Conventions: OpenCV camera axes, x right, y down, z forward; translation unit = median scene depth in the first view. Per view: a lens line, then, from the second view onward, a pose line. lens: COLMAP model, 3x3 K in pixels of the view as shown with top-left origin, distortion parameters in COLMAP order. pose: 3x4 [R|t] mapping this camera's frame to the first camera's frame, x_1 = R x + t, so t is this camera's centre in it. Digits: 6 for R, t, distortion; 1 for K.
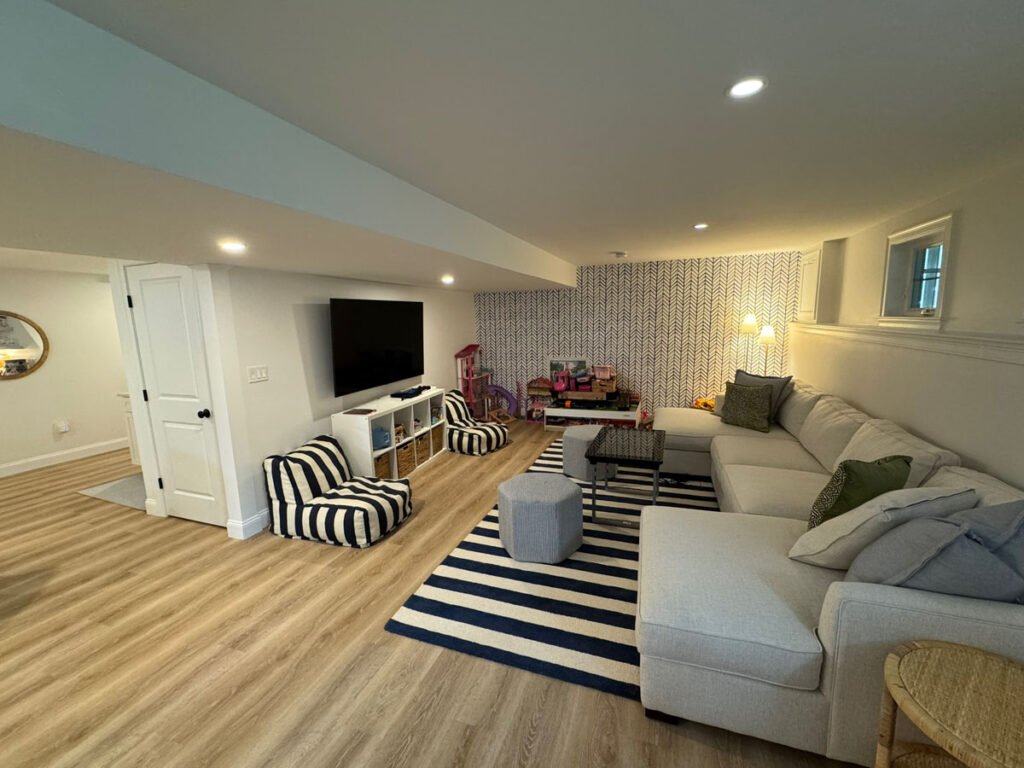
lens RADIAL K [[416.5, 0, 512.0], [0, 416.5, 384.0], [0, 0, 1]] dist [0.002192, 0.000323]
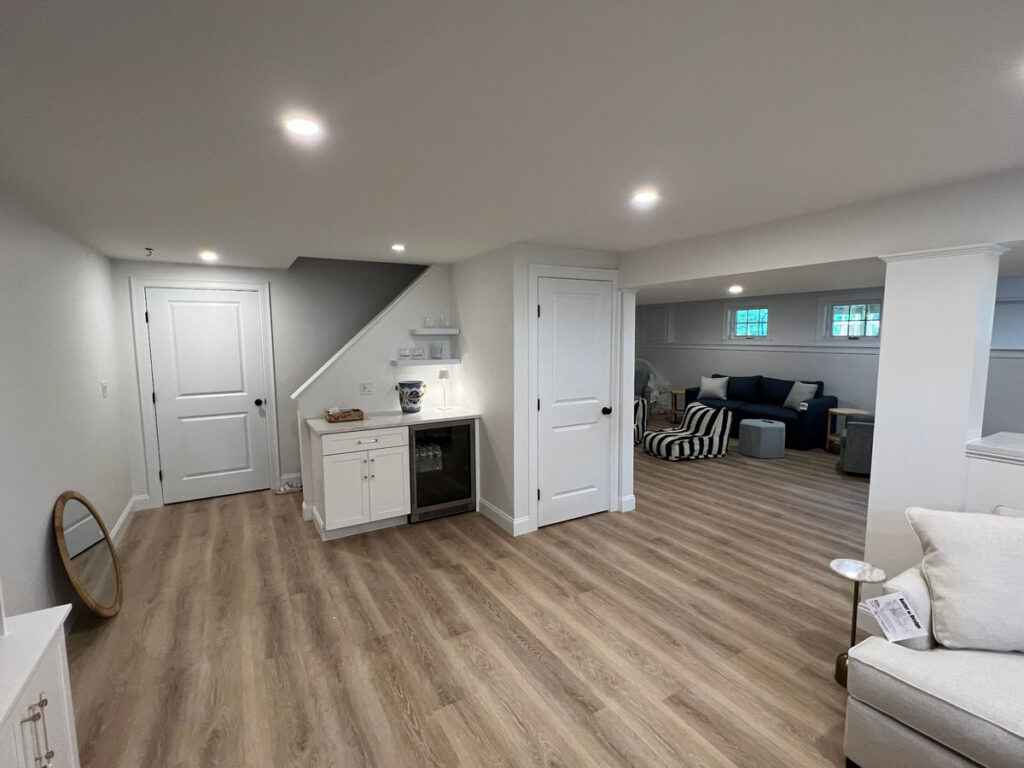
lens RADIAL K [[477.1, 0, 512.0], [0, 477.1, 384.0], [0, 0, 1]] dist [0.000681, -0.000679]
pose [[0.634865, -0.065259, 0.769862, -1.757683], [0.108769, 0.994052, -0.005433, -0.018163], [-0.764929, 0.087186, 0.638187, 0.327054]]
